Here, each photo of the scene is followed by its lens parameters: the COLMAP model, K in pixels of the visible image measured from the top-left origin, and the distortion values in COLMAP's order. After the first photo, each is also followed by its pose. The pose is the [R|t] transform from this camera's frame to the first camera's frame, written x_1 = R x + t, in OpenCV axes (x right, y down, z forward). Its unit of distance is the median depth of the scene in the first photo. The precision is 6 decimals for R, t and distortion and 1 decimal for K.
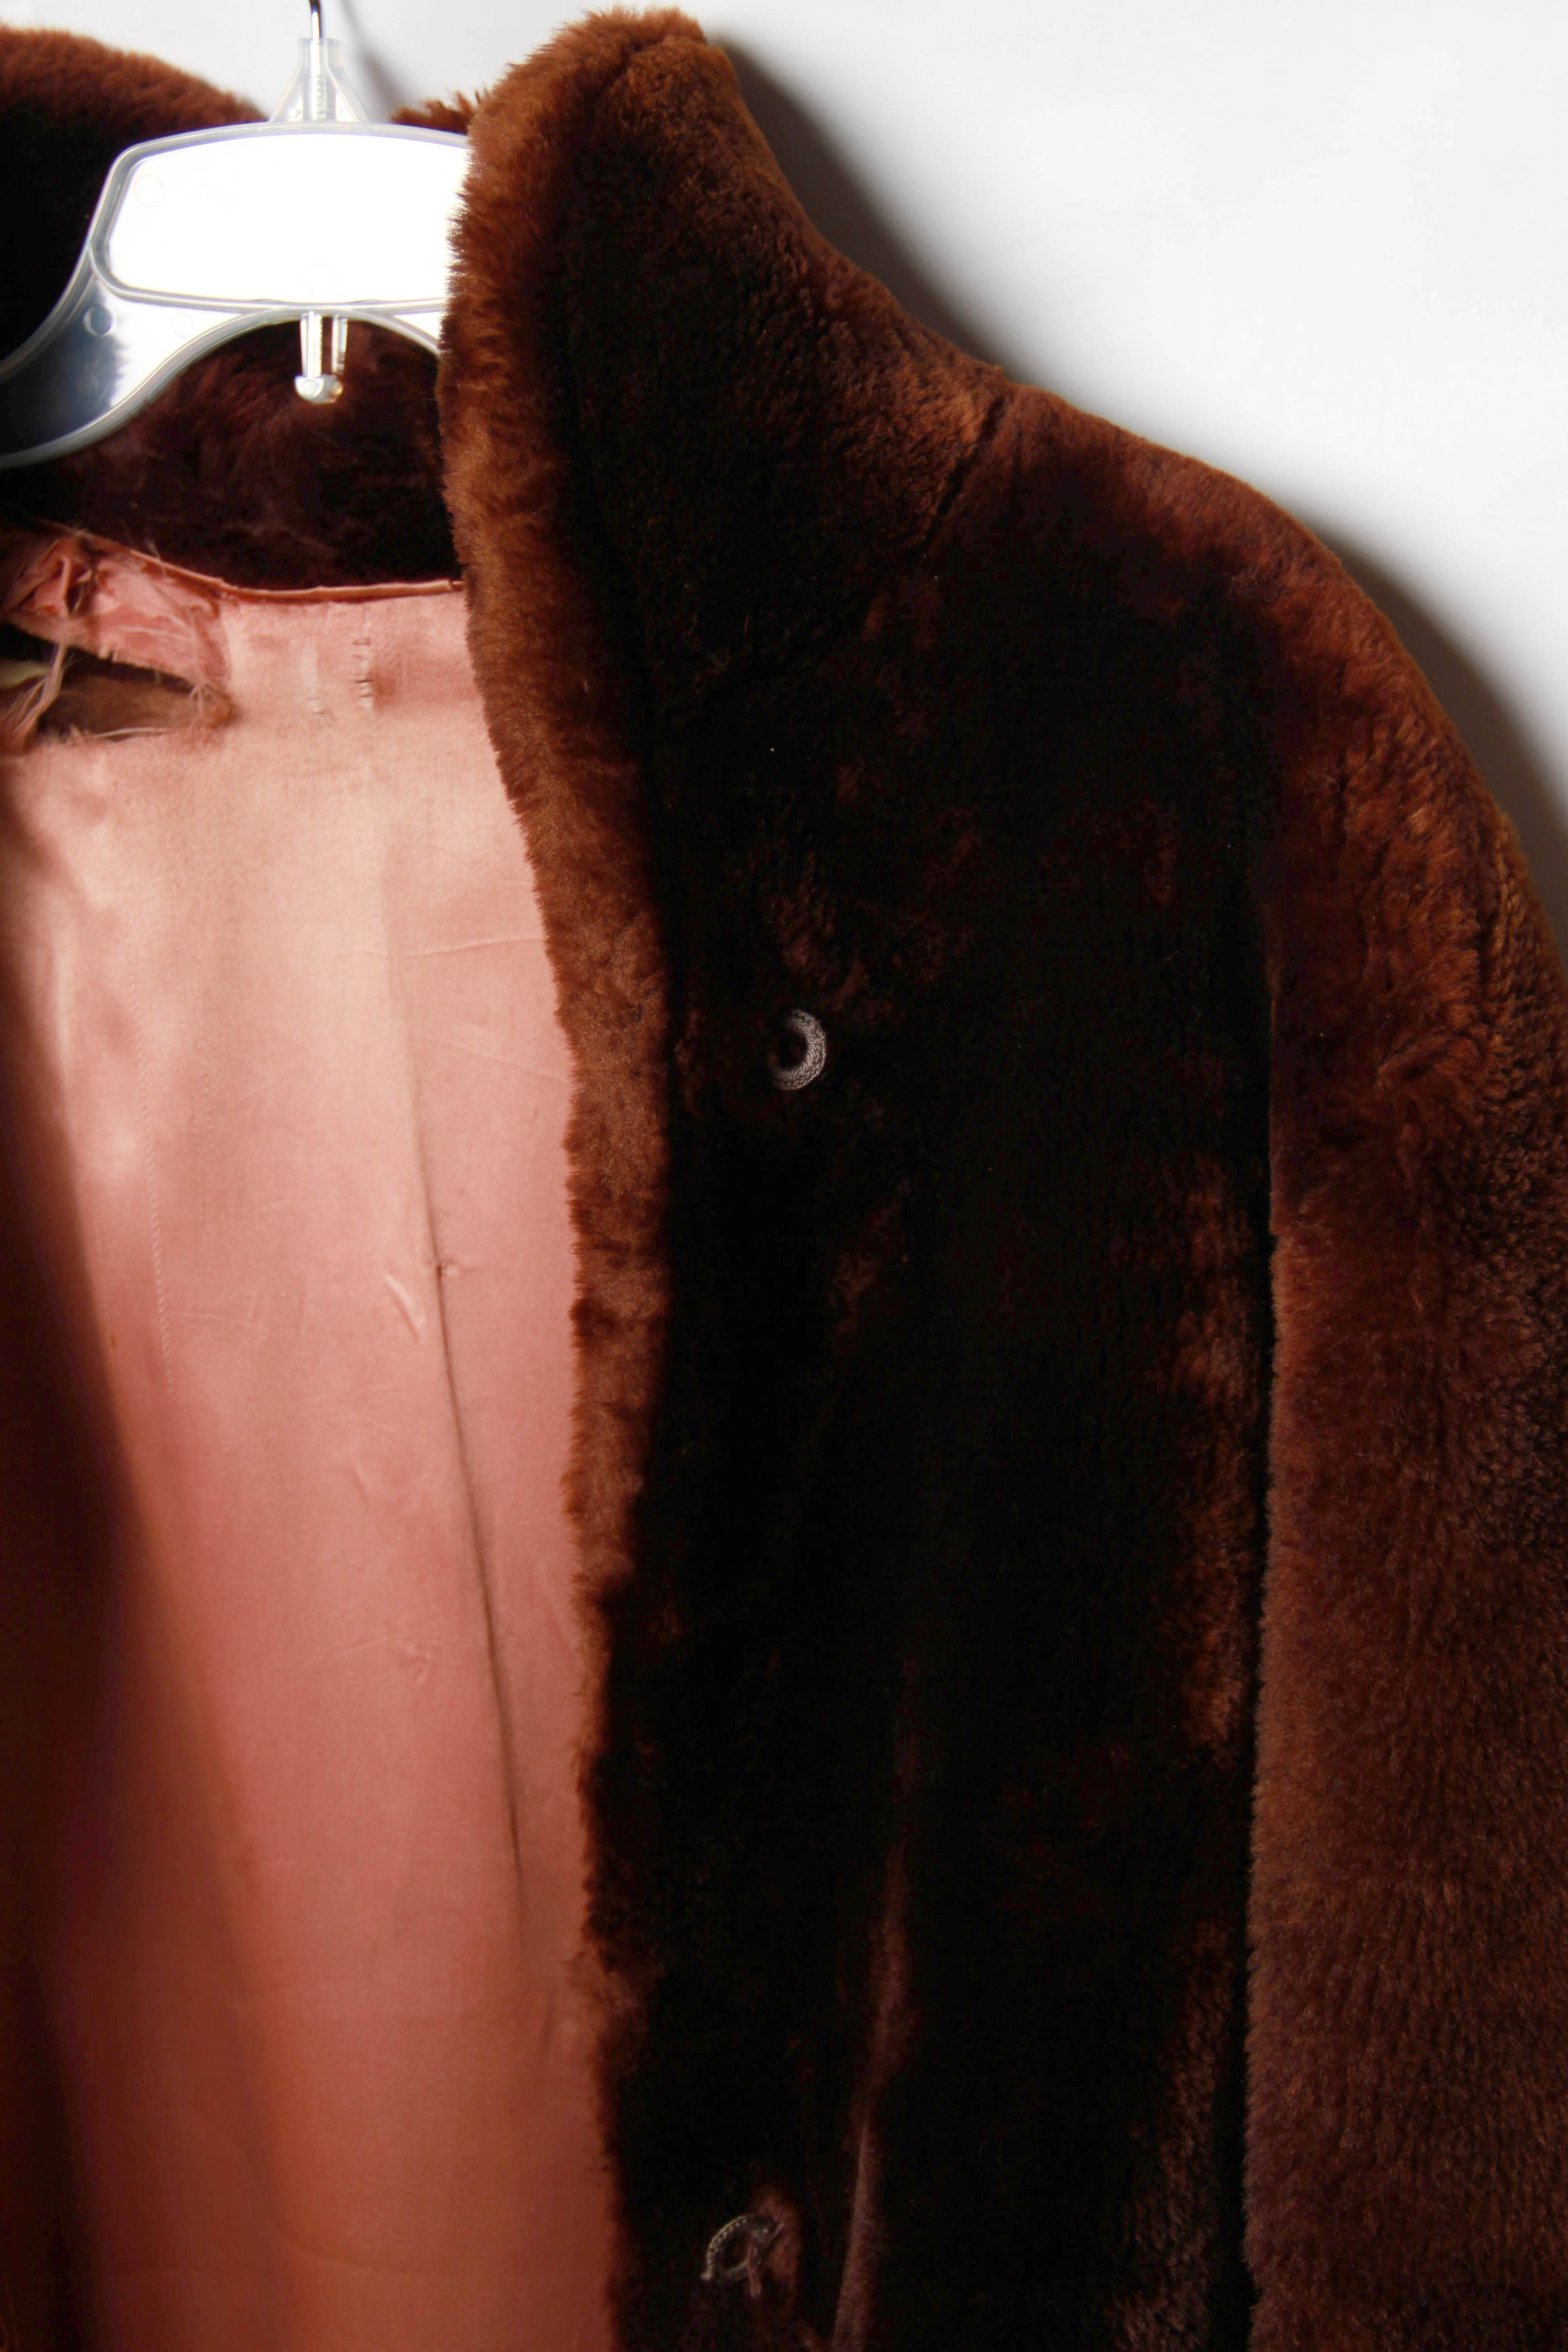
lens RADIAL K [[4020.8, 0, 781.4], [0, 4020.8, 1173.7], [0, 0, 1]] dist [0.160571, 0.000000]
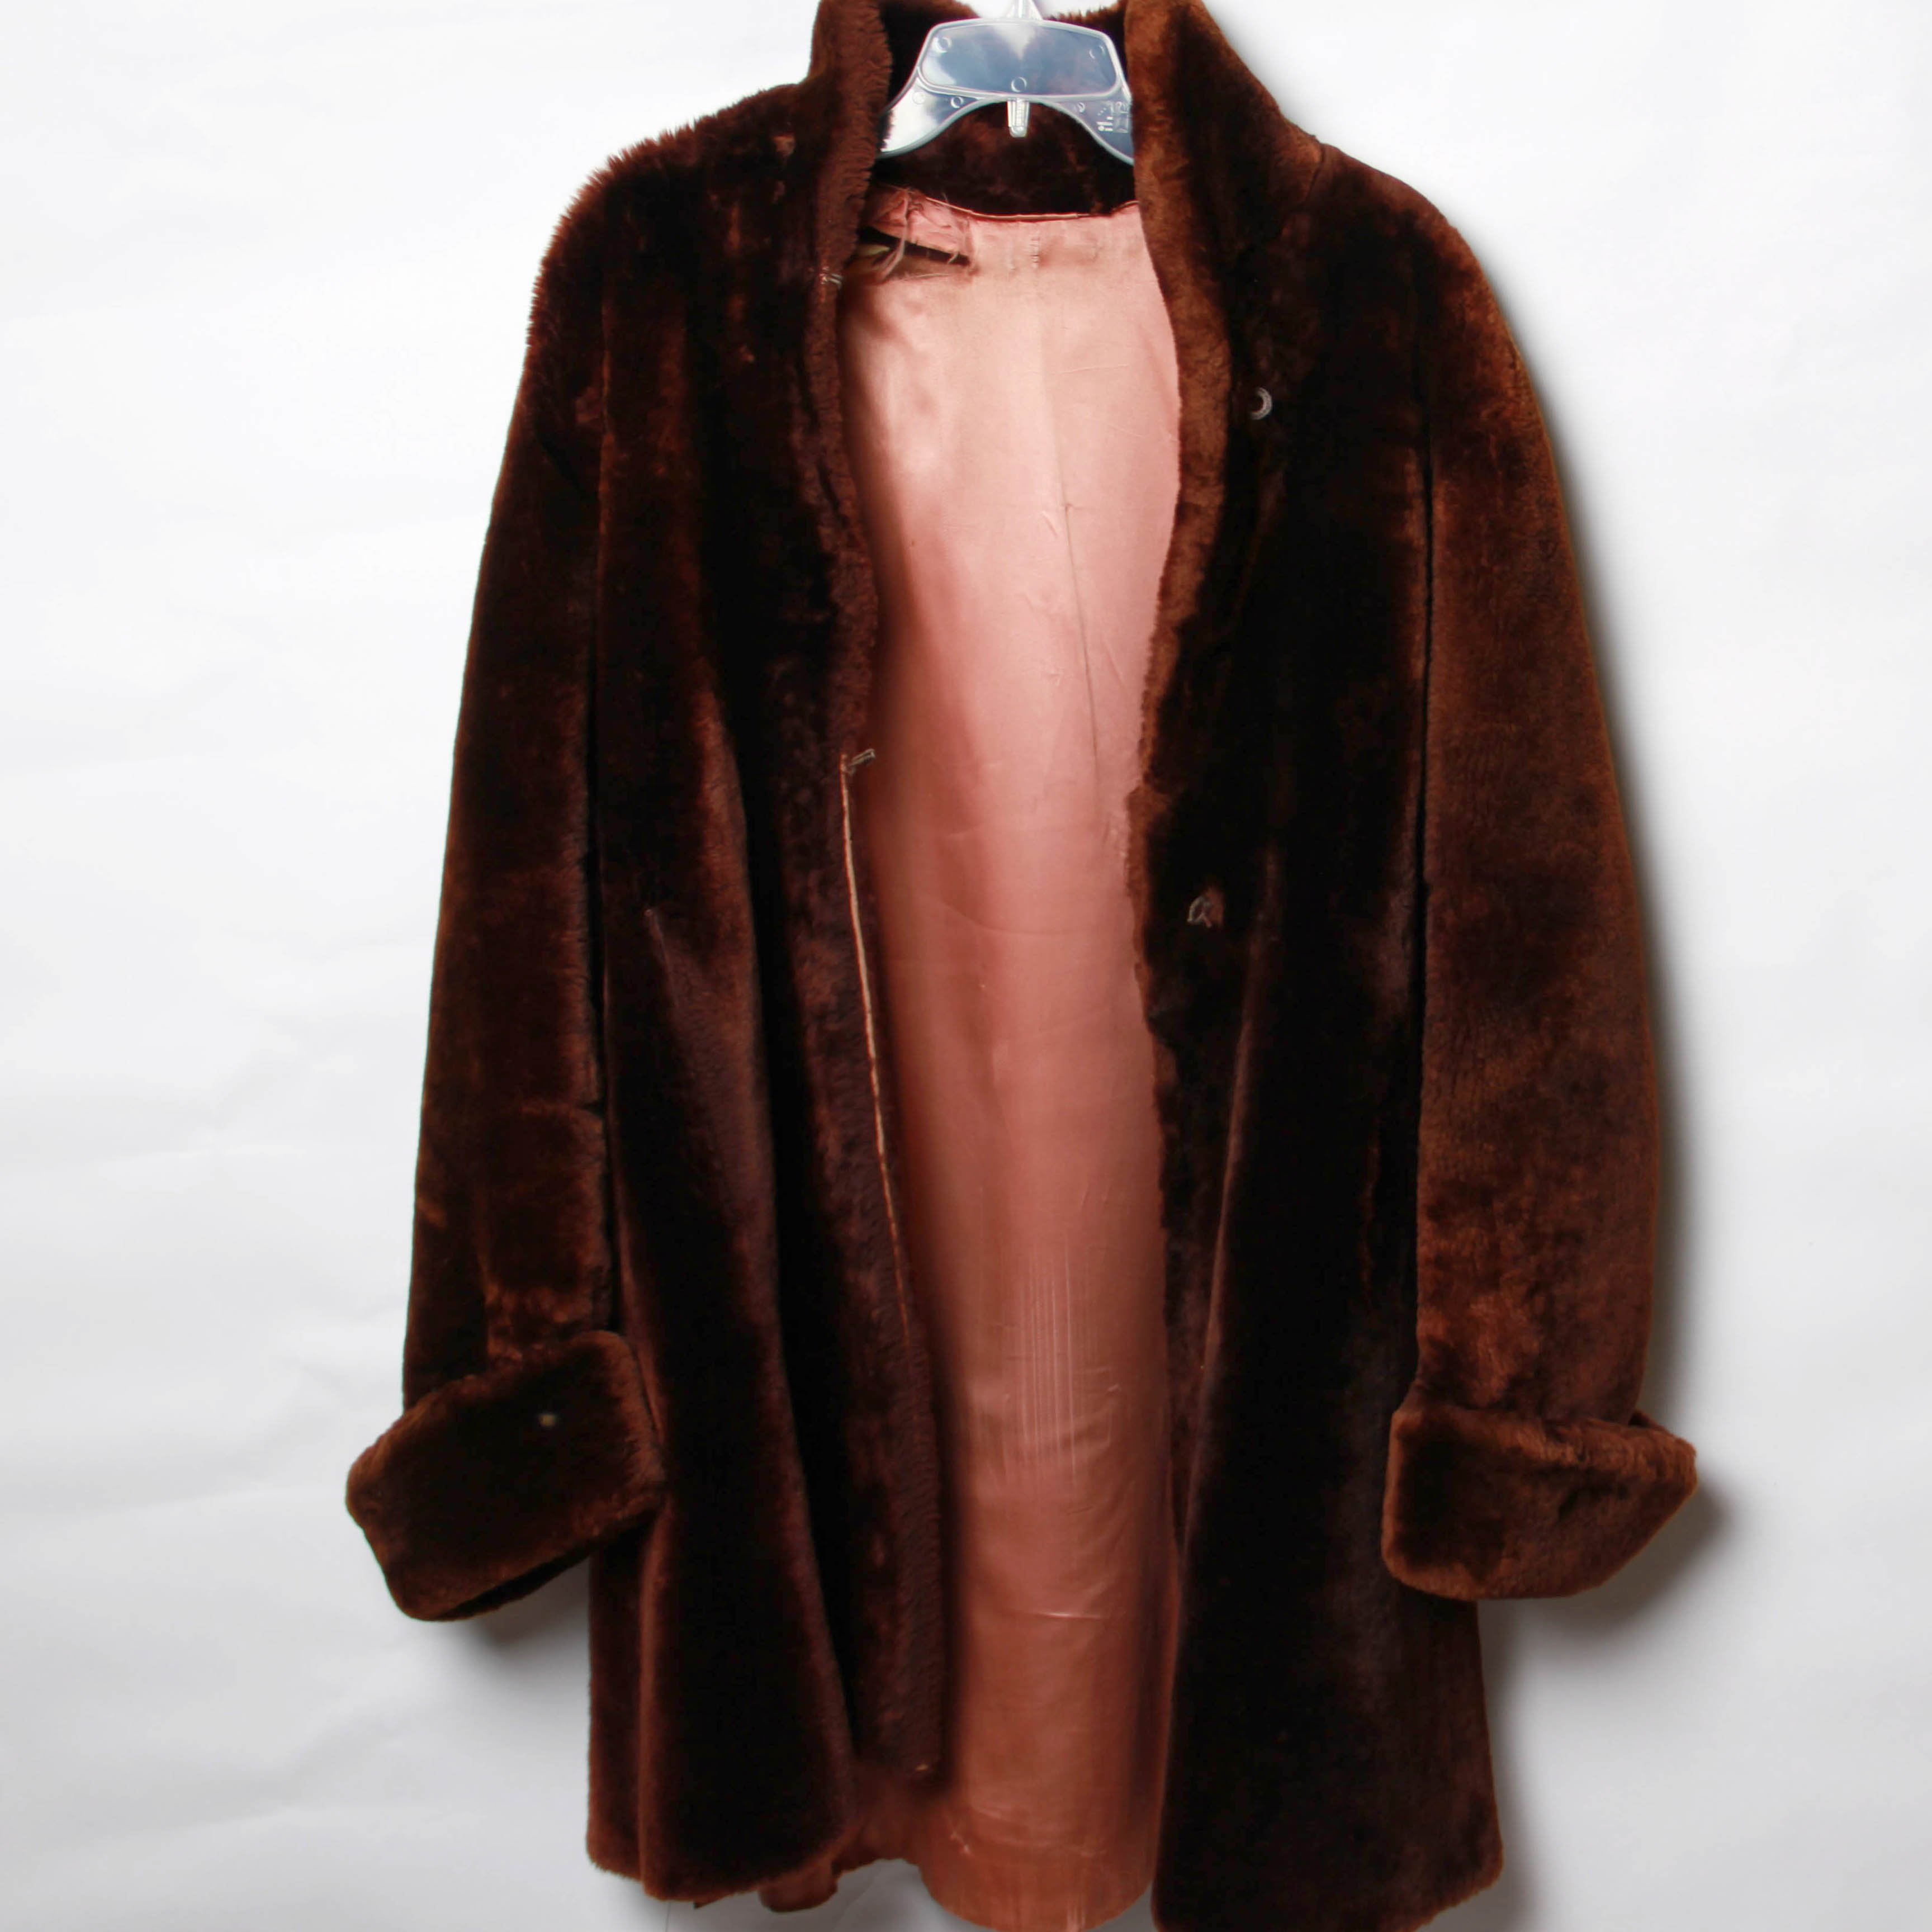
lens RADIAL K [[3155.3, 0, 966.3], [0, 3155.3, 965.4], [0, 0, 1]] dist [-0.015848, 0.000000]
pose [[0.955333, -0.025835, 0.294400, -0.752363], [0.015121, 0.999140, 0.038608, 0.238466], [-0.295144, -0.032432, 0.954902, -0.820537]]
